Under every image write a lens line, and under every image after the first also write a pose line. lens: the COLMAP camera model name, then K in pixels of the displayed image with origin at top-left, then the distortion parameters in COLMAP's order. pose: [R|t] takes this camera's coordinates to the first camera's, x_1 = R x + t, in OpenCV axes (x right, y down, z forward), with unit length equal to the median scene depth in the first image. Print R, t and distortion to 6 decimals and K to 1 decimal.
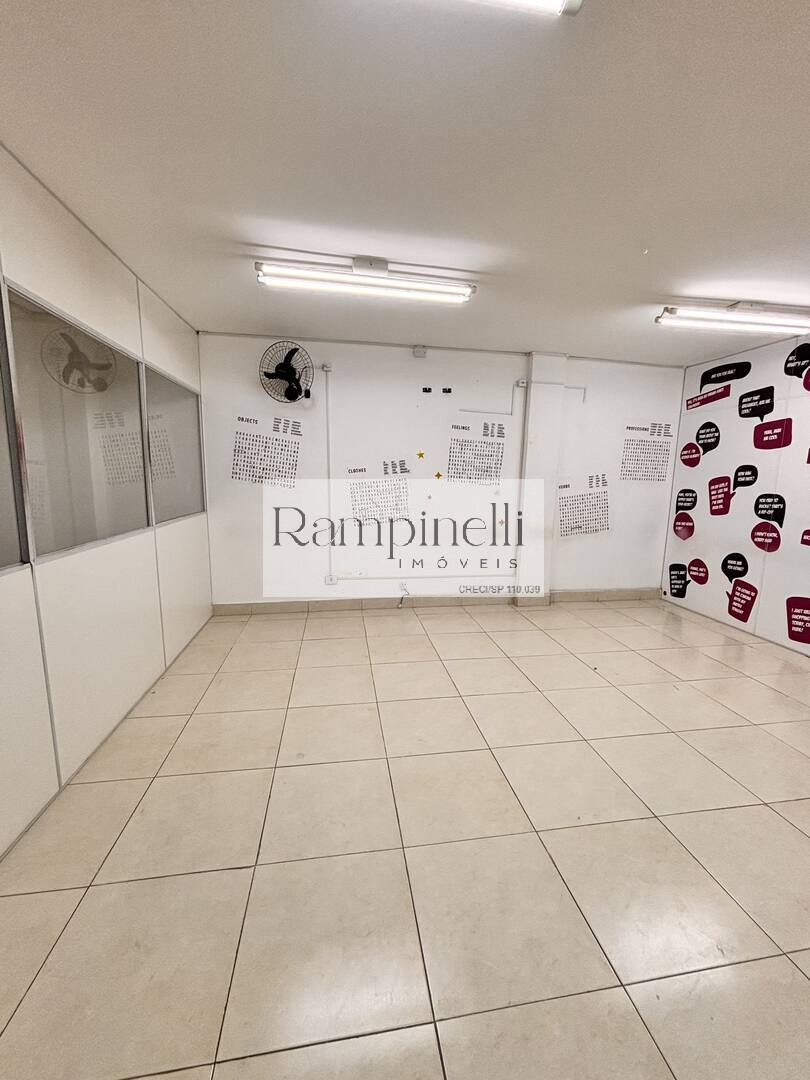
lens RADIAL K [[436.1, 0, 403.9], [0, 436.1, 540.0], [0, 0, 1]] dist [0.003087, -0.001529]
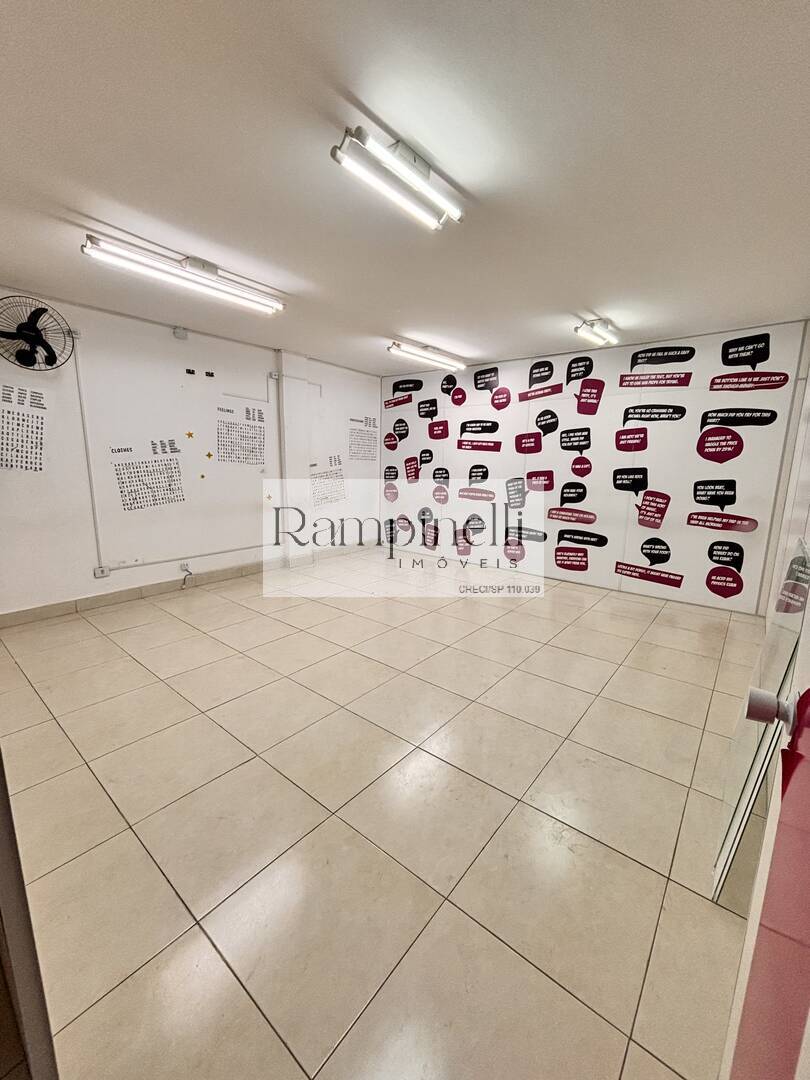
lens RADIAL K [[436.1, 0, 406.0], [0, 436.1, 537.9], [0, 0, 1]] dist [0.003087, -0.001529]
pose [[0.754261, -0.120794, 0.645368, -0.273898], [0.096377, 0.992653, 0.073158, 0.016512], [-0.649463, 0.007018, 0.760361, -0.103693]]
